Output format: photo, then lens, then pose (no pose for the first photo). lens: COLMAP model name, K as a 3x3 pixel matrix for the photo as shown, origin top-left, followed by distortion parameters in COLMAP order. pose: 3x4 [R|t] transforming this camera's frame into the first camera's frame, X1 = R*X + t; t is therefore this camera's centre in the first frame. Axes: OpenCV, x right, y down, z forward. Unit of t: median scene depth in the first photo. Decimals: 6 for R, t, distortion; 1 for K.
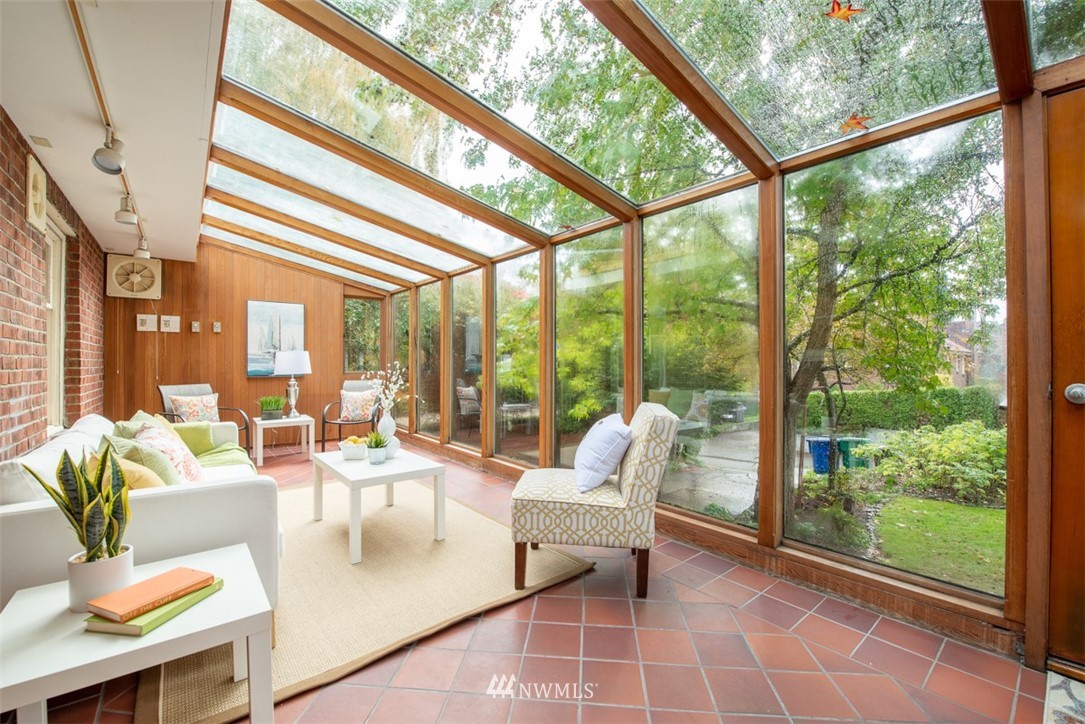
lens RADIAL K [[444.2, 0, 540.2], [0, 444.2, 357.8], [0, 0, 1]] dist [-0.018725, -0.000181]
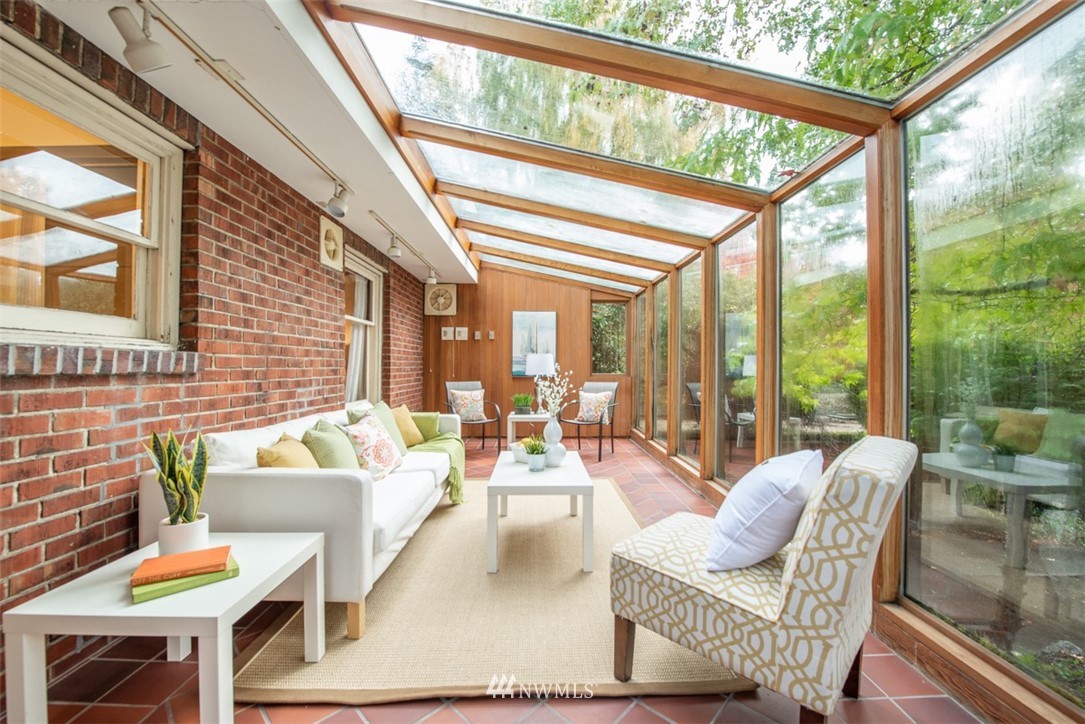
lens RADIAL K [[431.1, 0, 544.8], [0, 431.1, 358.9], [0, 0, 1]] dist [-0.018403, -0.000862]
pose [[0.790124, -0.003963, -0.612935, 0.180755], [0.001009, 0.999986, -0.005164, 0.004113], [0.612947, 0.003462, 0.790117, 0.241439]]
